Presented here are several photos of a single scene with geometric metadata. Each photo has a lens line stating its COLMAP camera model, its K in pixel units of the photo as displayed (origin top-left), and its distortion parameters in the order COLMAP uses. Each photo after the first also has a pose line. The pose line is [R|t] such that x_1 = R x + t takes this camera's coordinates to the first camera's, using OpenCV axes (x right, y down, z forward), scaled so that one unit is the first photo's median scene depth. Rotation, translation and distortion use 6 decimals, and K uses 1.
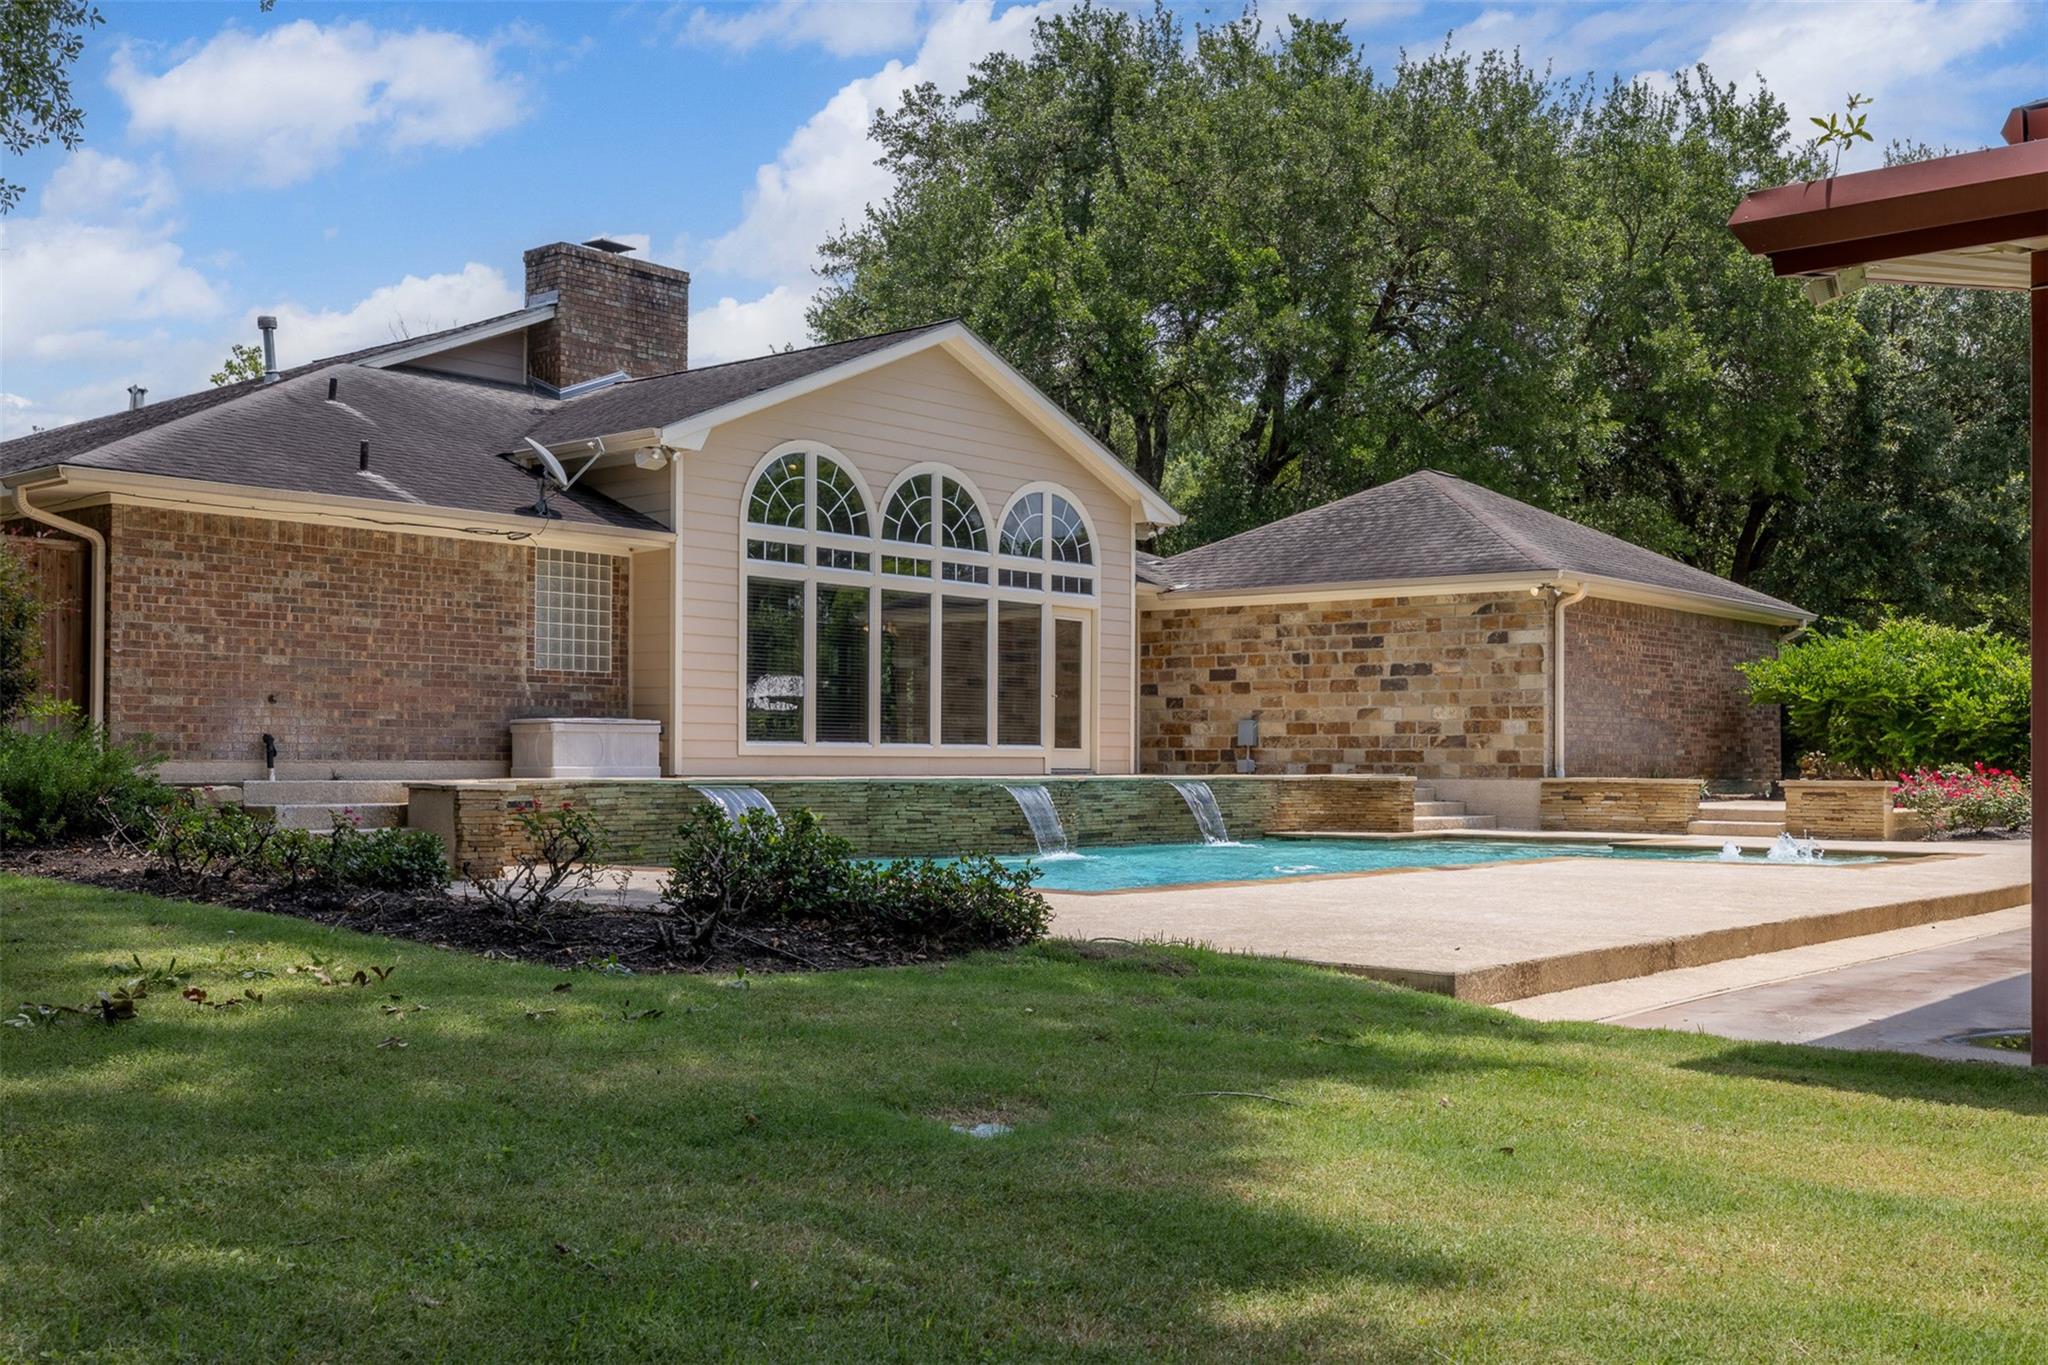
lens RADIAL K [[2019.1, 0, 1023.1], [0, 2019.1, 693.2], [0, 0, 1]] dist [0.001491, 0.000000]
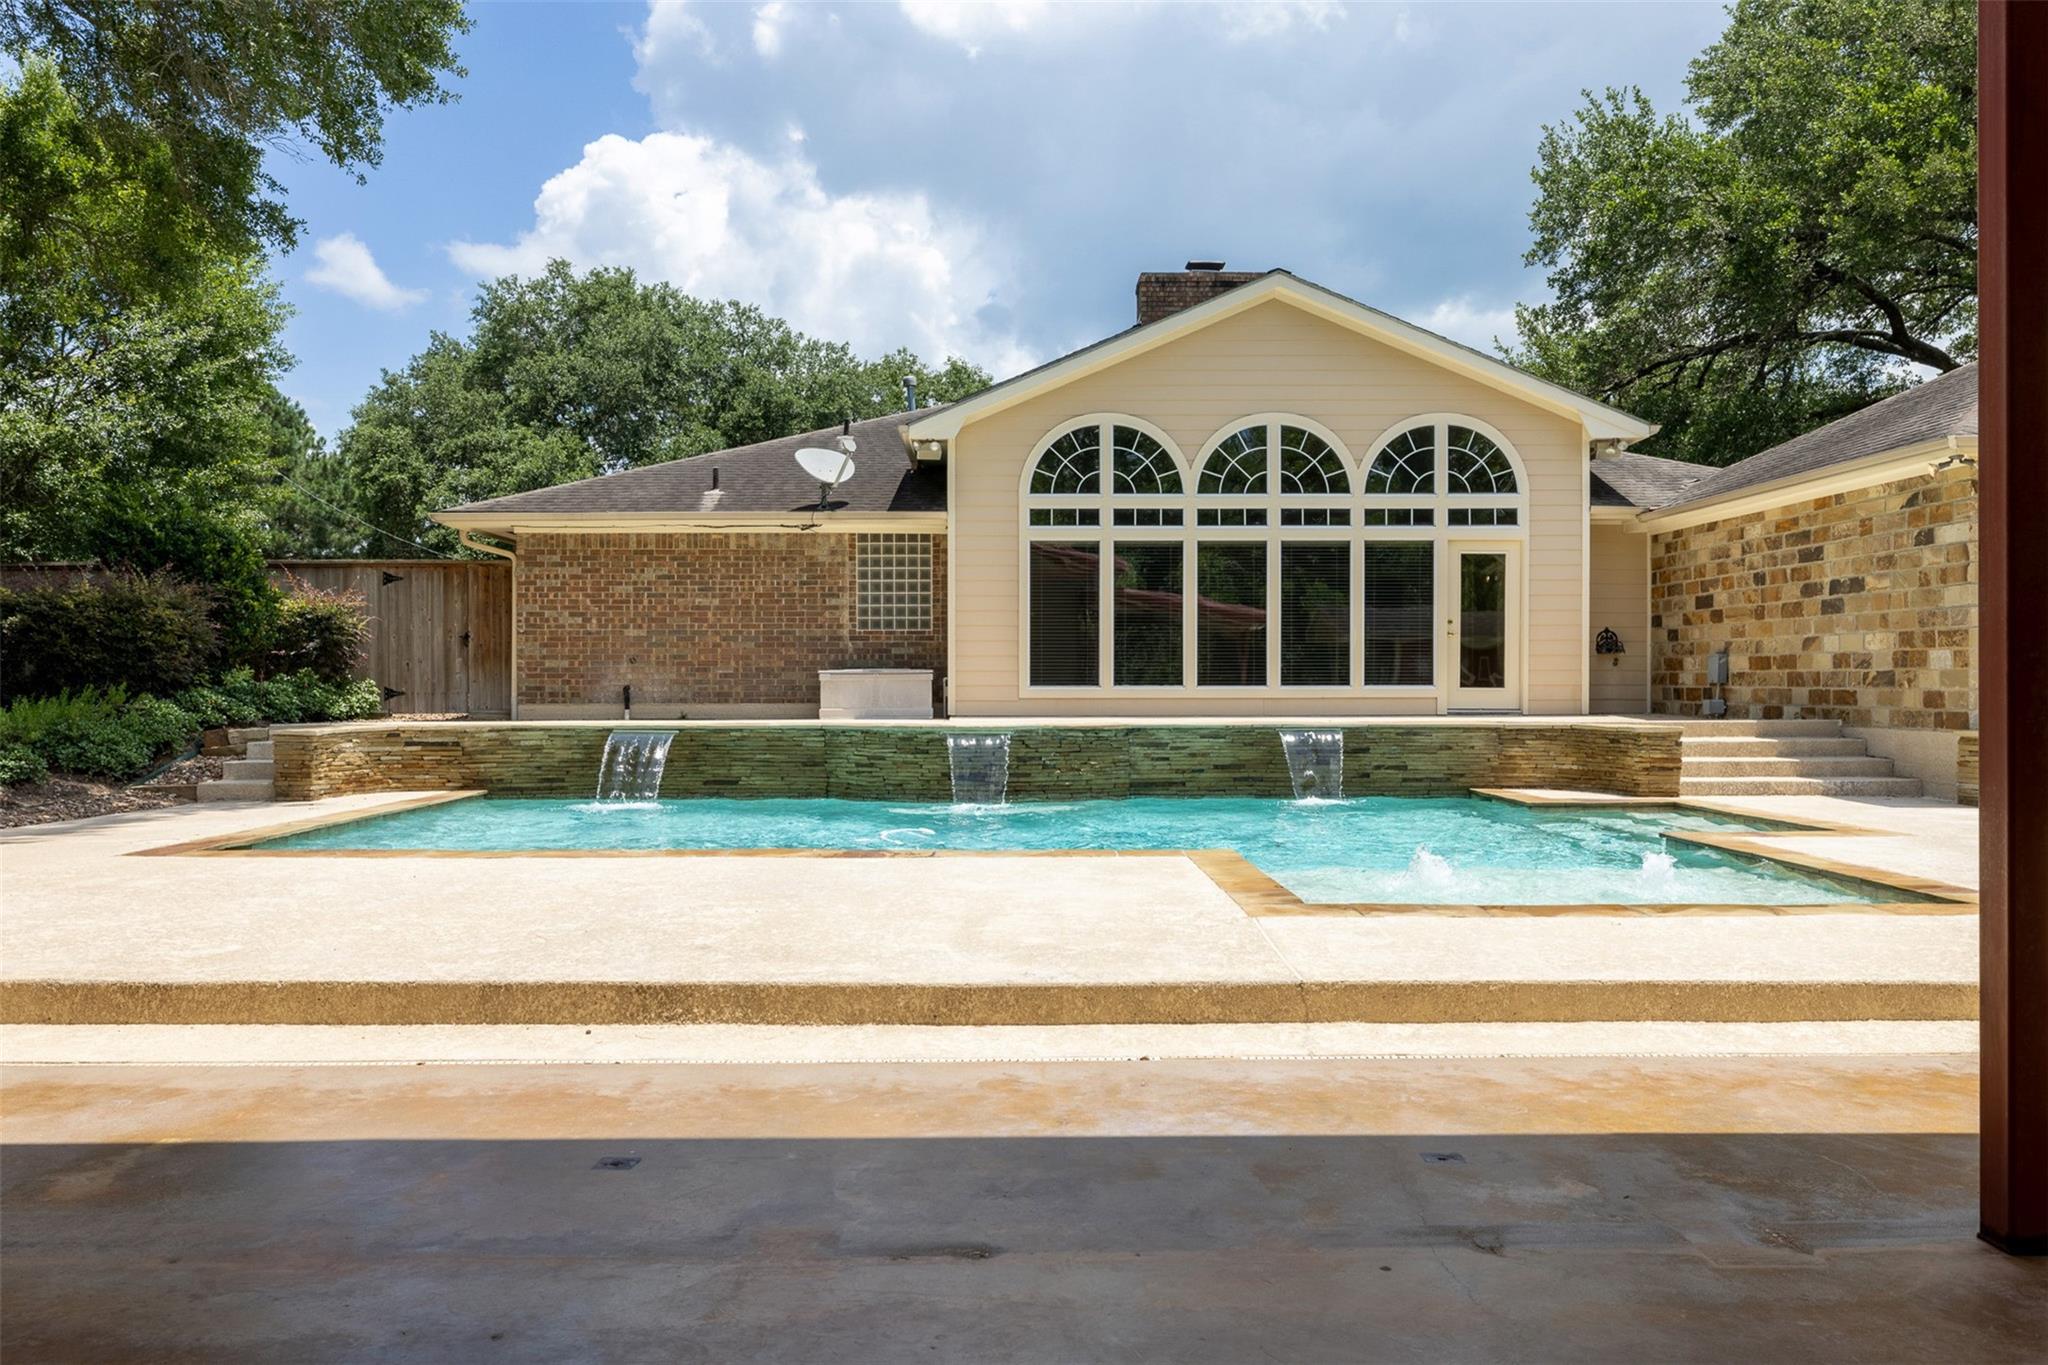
lens RADIAL K [[1432.7, 0, 1021.6], [0, 1432.7, 672.7], [0, 0, 1]] dist [-0.002030, -0.000510]
pose [[0.648778, -0.009963, -0.760912, 0.467692], [0.030288, 0.999460, 0.012738, 0.005767], [0.760374, -0.031311, 0.648730, 0.460809]]
